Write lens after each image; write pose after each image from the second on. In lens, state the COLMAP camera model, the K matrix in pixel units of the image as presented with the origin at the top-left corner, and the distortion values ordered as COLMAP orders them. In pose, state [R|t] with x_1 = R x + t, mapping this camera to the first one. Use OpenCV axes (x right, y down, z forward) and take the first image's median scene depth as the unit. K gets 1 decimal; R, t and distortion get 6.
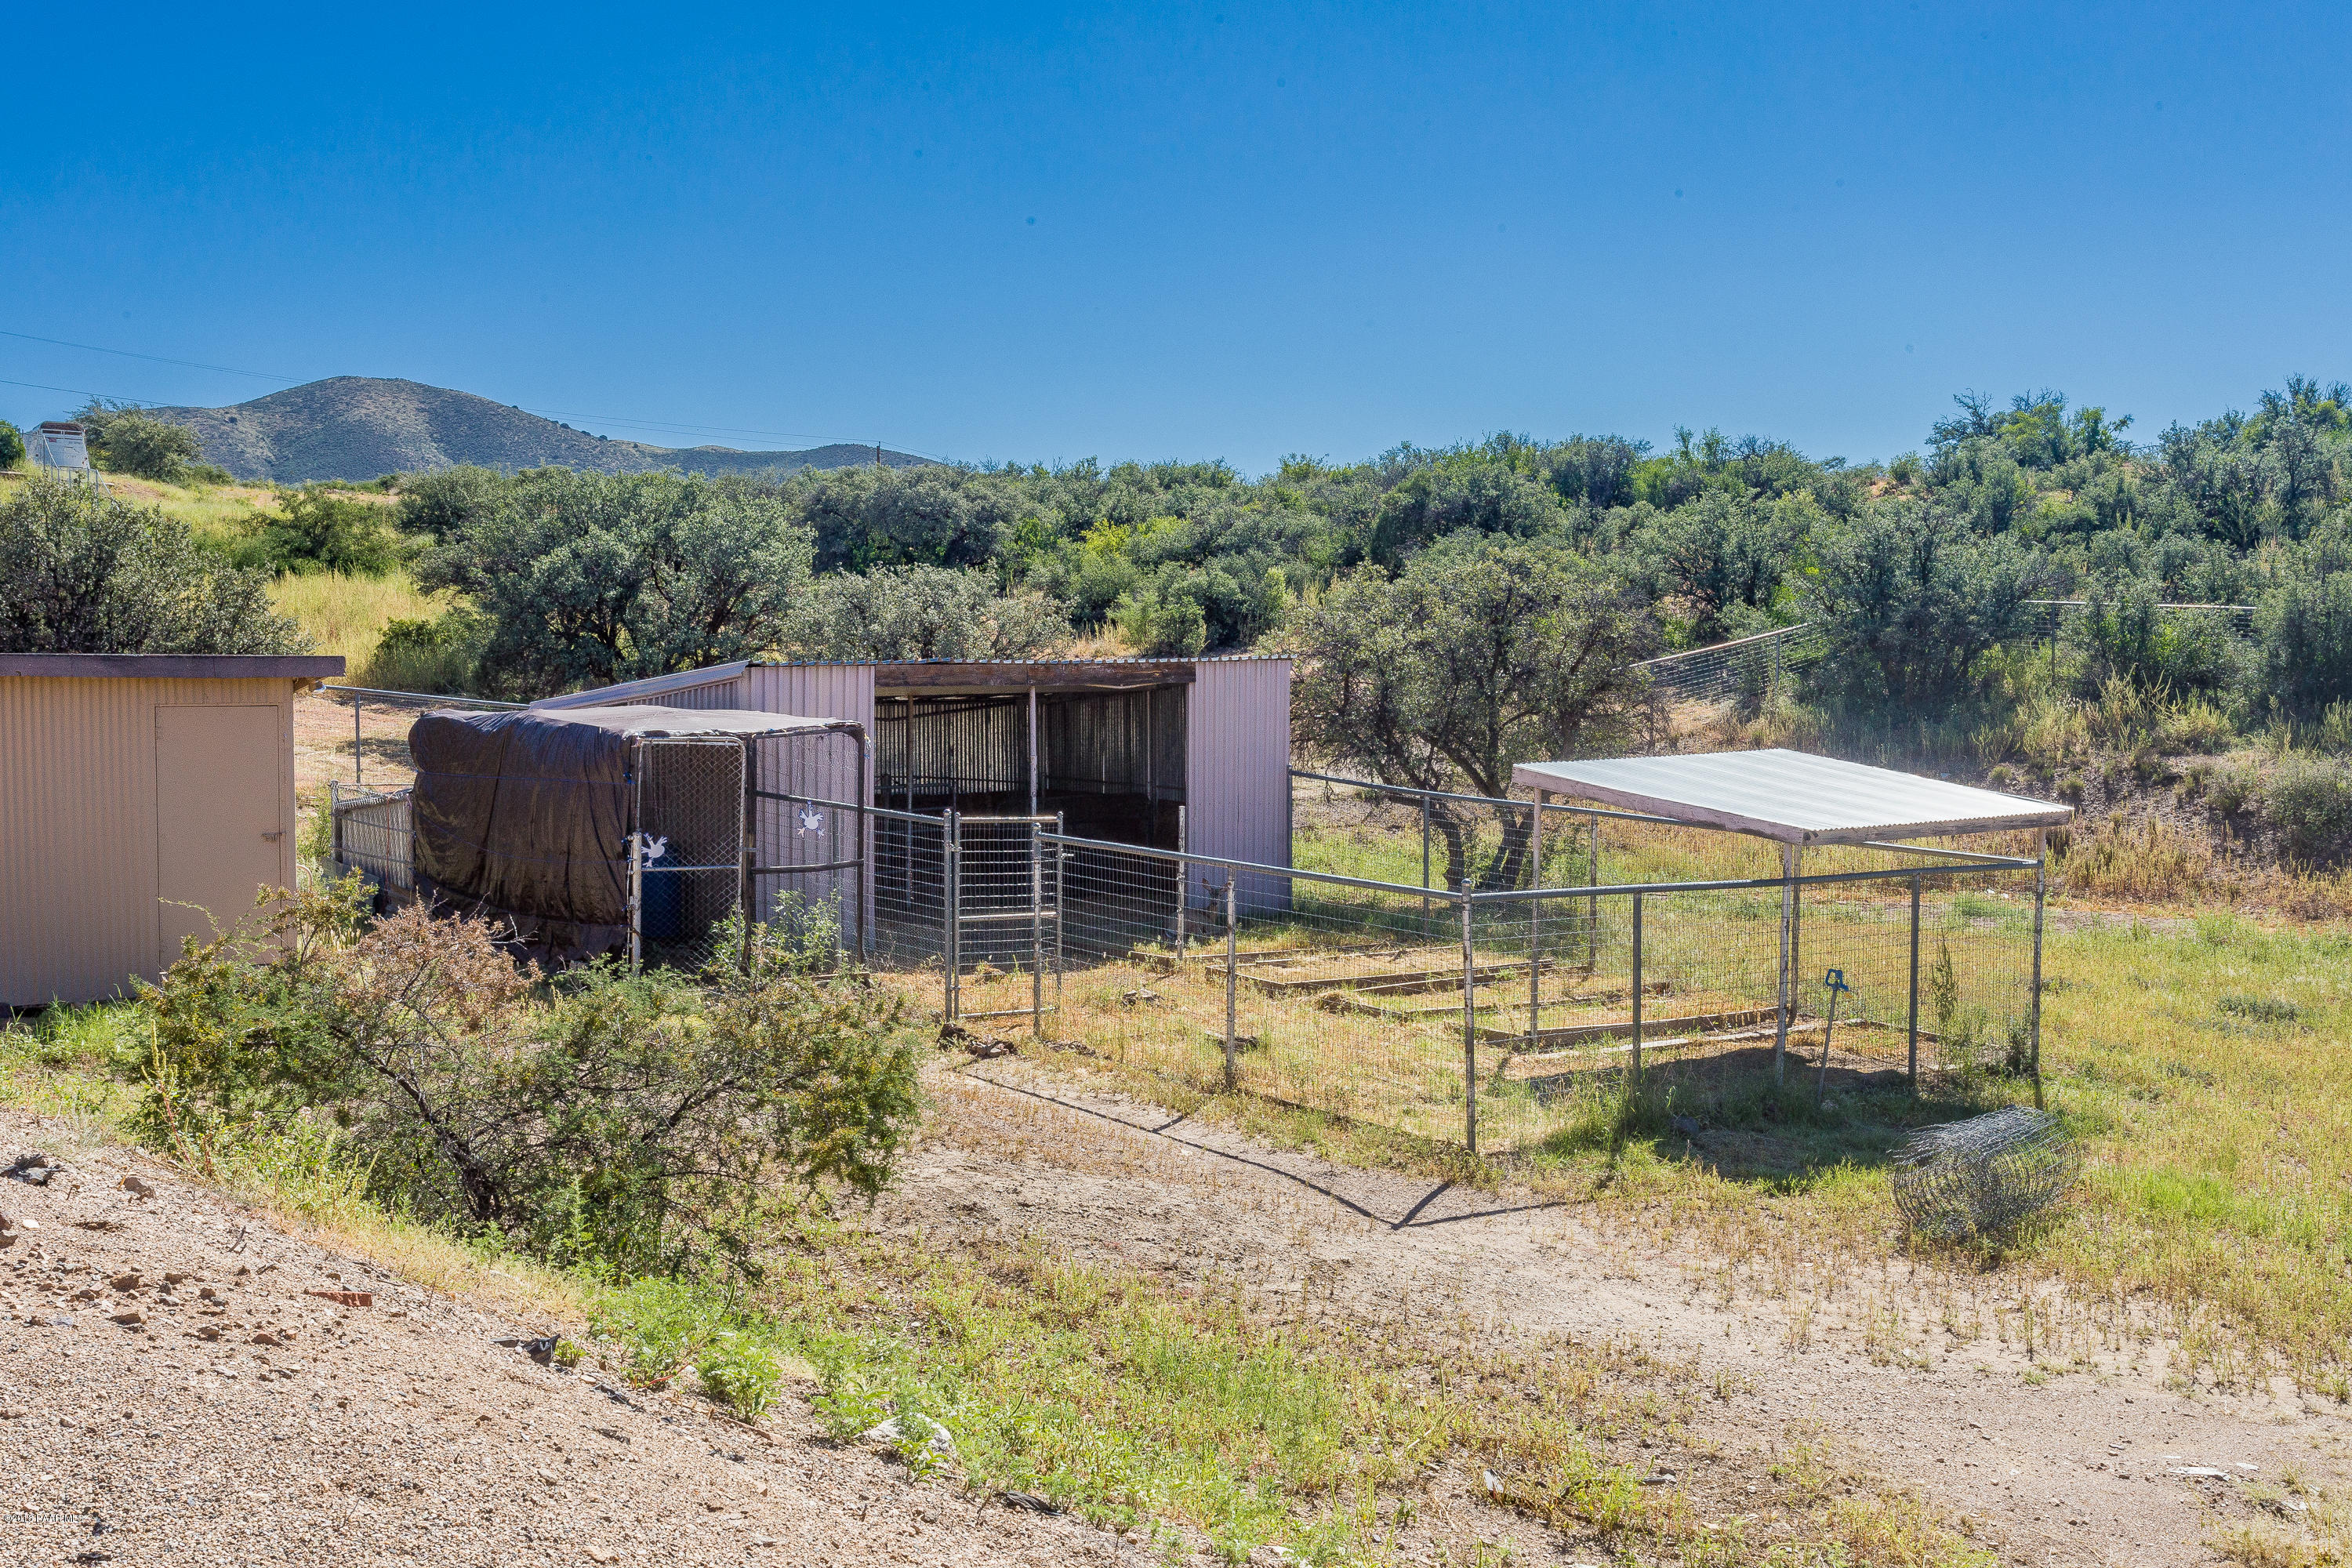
lens RADIAL K [[2406.0, 0, 1176.0], [0, 2406.0, 784.0], [0, 0, 1]] dist [0.007969, 0.004495]
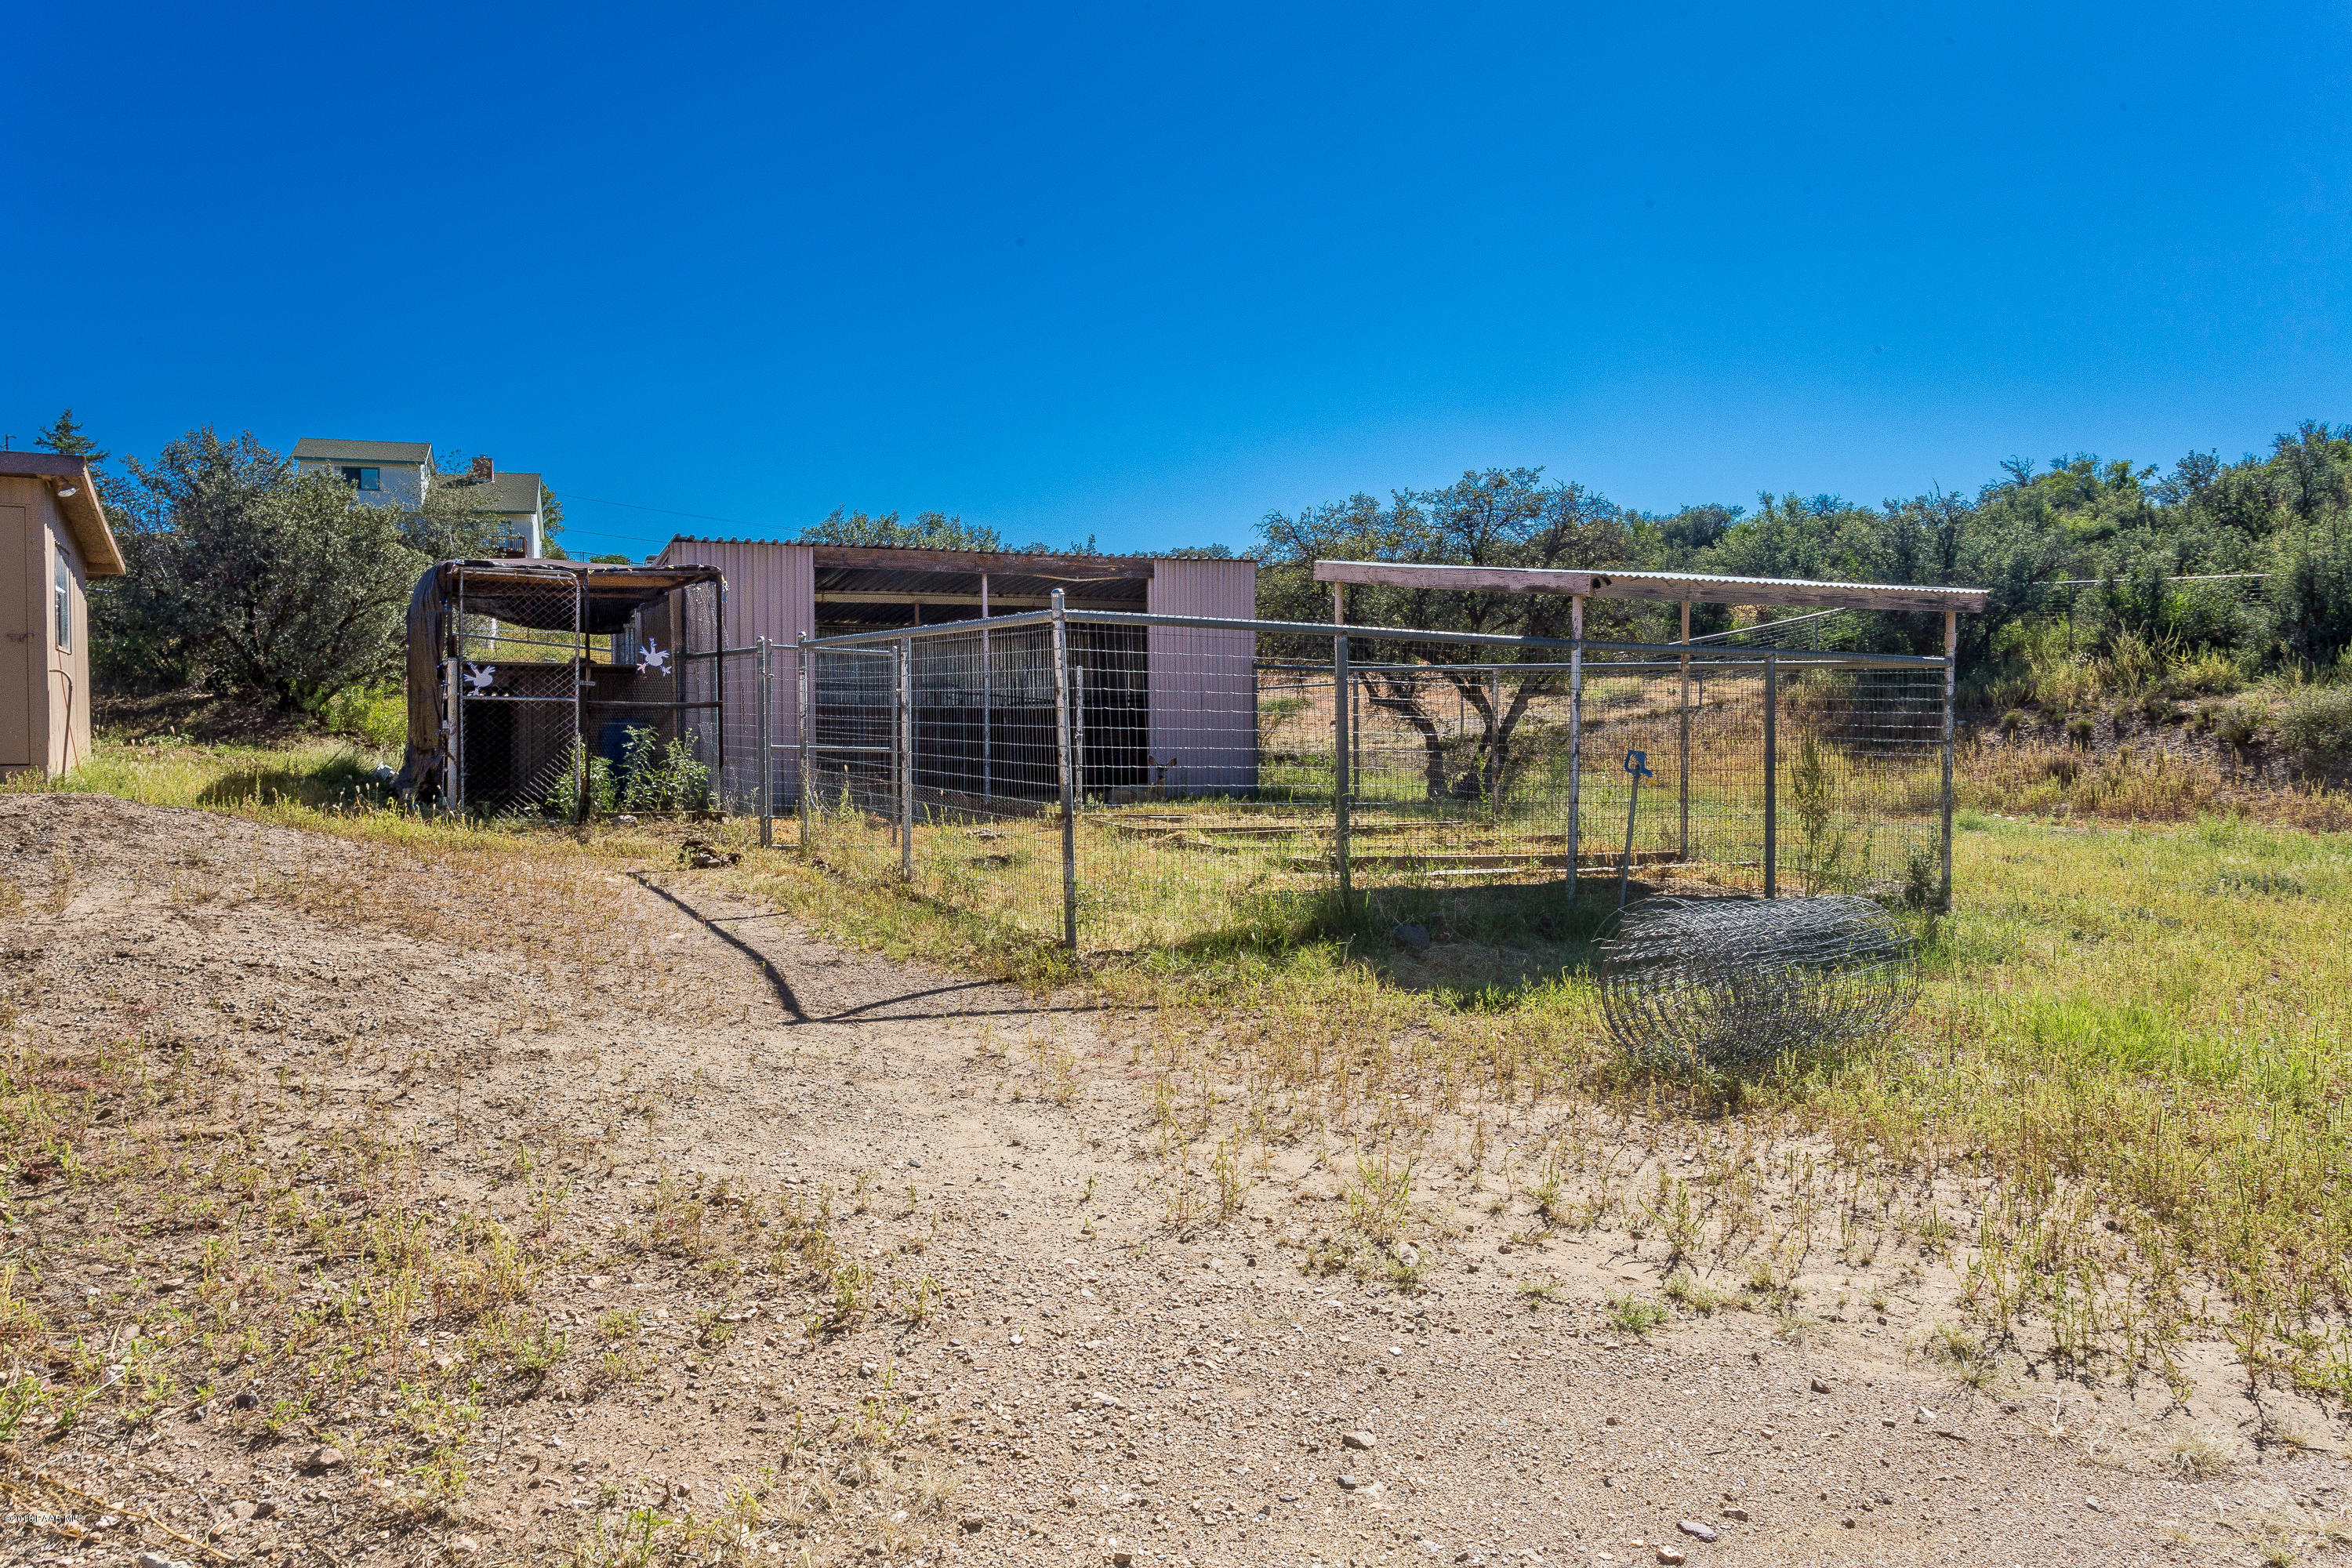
lens RADIAL K [[1563.7, 0, 1176.0], [0, 1563.7, 784.0], [0, 0, 1]] dist [0.002080, 0.001538]
pose [[0.980577, -0.006386, -0.196033, 0.108012], [0.000661, 0.999572, -0.029259, 0.049169], [0.196136, 0.028561, 0.980161, 0.221778]]
